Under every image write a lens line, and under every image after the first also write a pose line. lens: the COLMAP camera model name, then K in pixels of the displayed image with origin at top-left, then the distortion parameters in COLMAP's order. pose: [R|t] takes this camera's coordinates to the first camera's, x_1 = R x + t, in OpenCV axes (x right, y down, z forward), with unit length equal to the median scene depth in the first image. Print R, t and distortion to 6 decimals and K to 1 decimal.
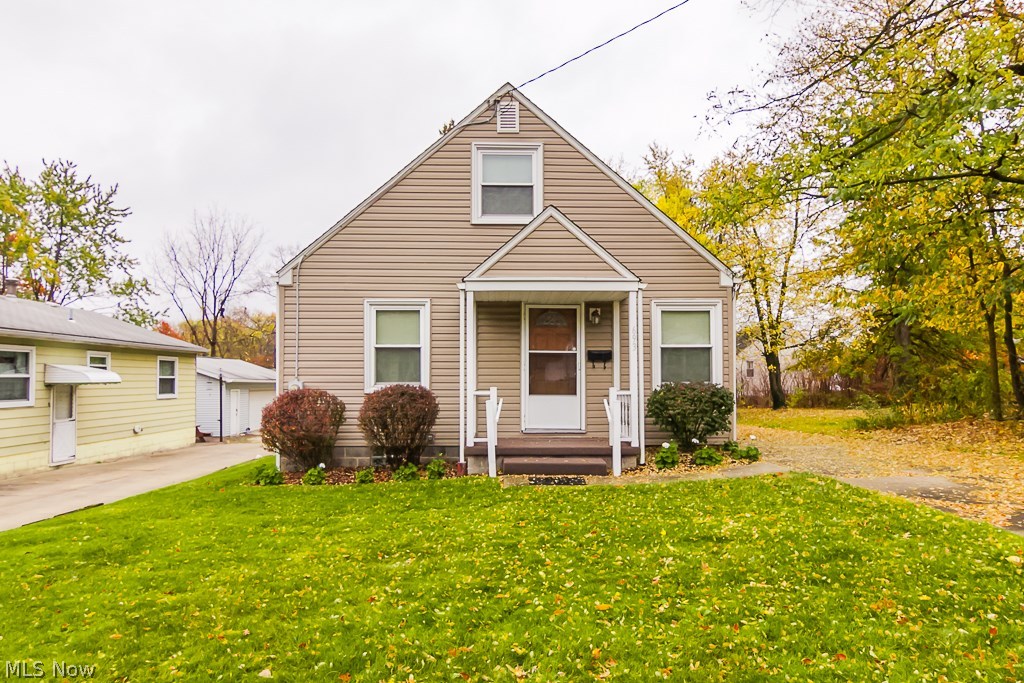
lens RADIAL K [[572.1, 0, 512.6], [0, 572.1, 368.8], [0, 0, 1]] dist [-0.001670, -0.000608]
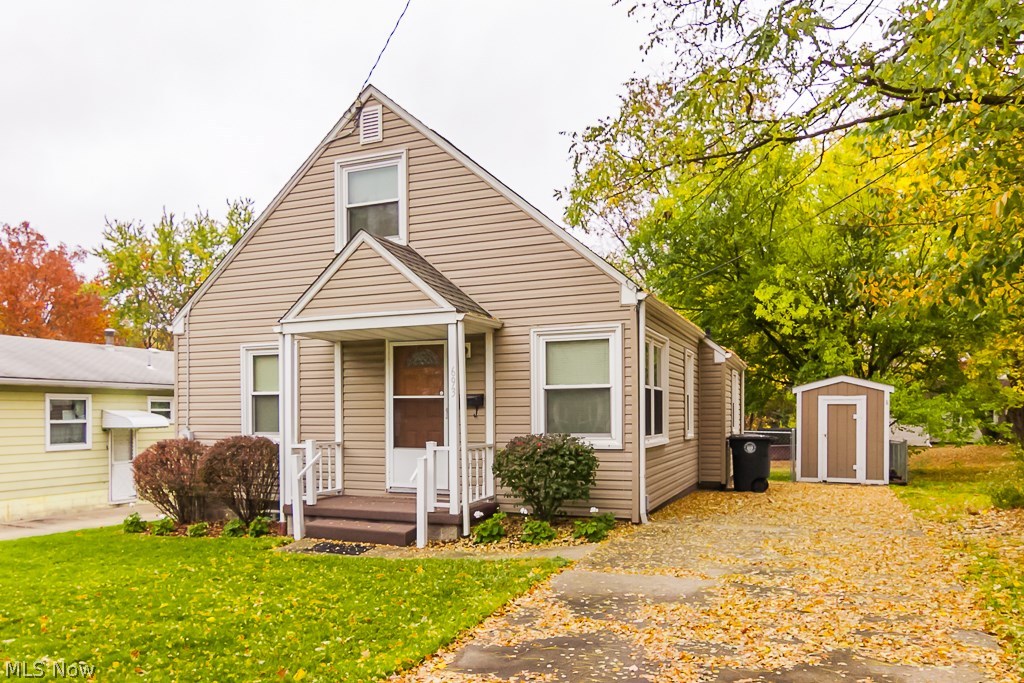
lens RADIAL K [[736.1, 0, 511.9], [0, 736.1, 415.9], [0, 0, 1]] dist [-0.000610, -0.000552]
pose [[0.910177, -0.003005, -0.414208, 0.646112], [0.012418, 0.999722, 0.020033, -0.021854], [0.414033, -0.023377, 0.909962, 0.070265]]
